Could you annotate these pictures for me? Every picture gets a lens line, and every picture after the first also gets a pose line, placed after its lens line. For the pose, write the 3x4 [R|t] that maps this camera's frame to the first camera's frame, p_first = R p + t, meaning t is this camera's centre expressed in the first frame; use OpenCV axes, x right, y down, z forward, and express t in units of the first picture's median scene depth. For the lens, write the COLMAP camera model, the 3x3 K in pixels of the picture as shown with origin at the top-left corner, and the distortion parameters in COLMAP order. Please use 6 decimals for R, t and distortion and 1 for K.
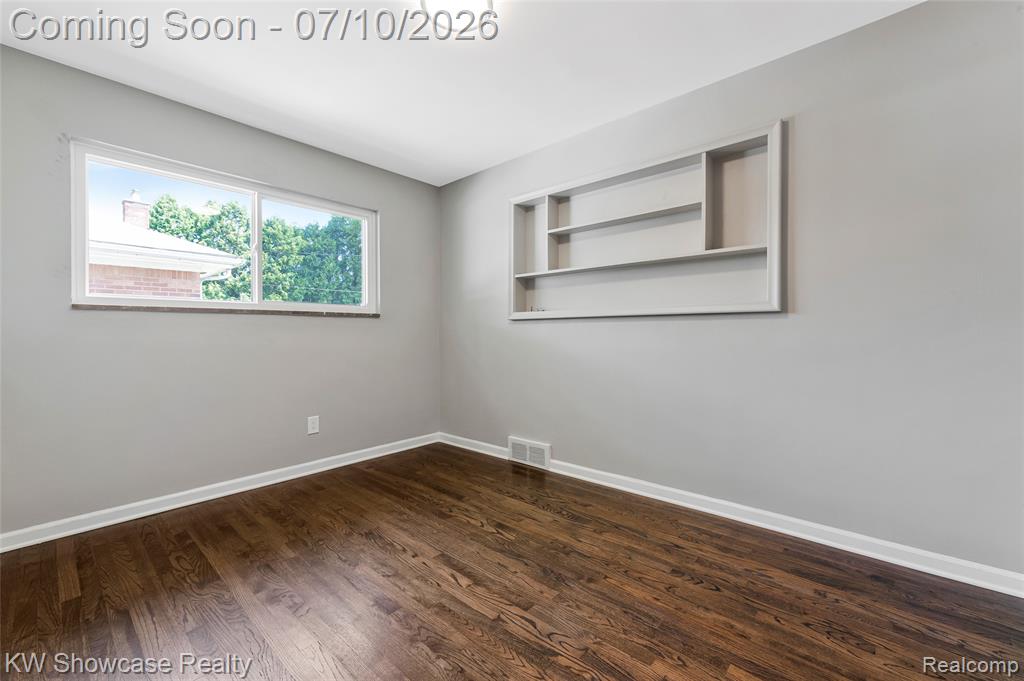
lens RADIAL K [[405.9, 0, 513.7], [0, 405.9, 333.5], [0, 0, 1]] dist [0.009968, 0.000037]
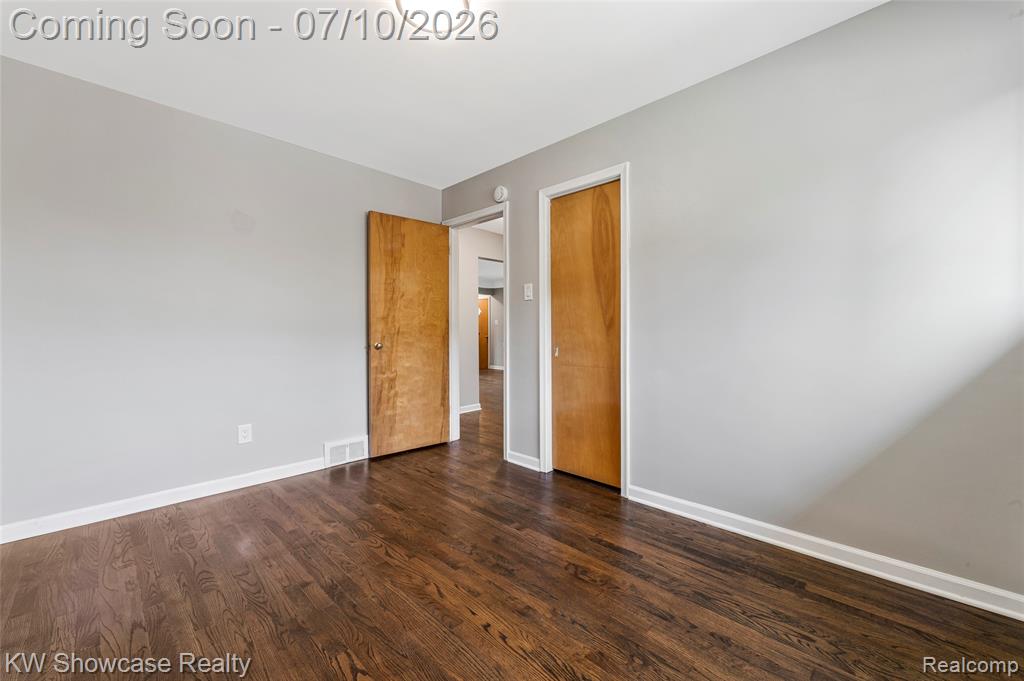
lens RADIAL K [[405.9, 0, 513.7], [0, 405.9, 333.5], [0, 0, 1]] dist [0.009968, 0.000037]
pose [[-0.998671, 0.008607, 0.050813, -0.379458], [0.008630, 0.999963, 0.000247, -0.004819], [-0.050809, 0.000685, -0.998708, 1.986620]]
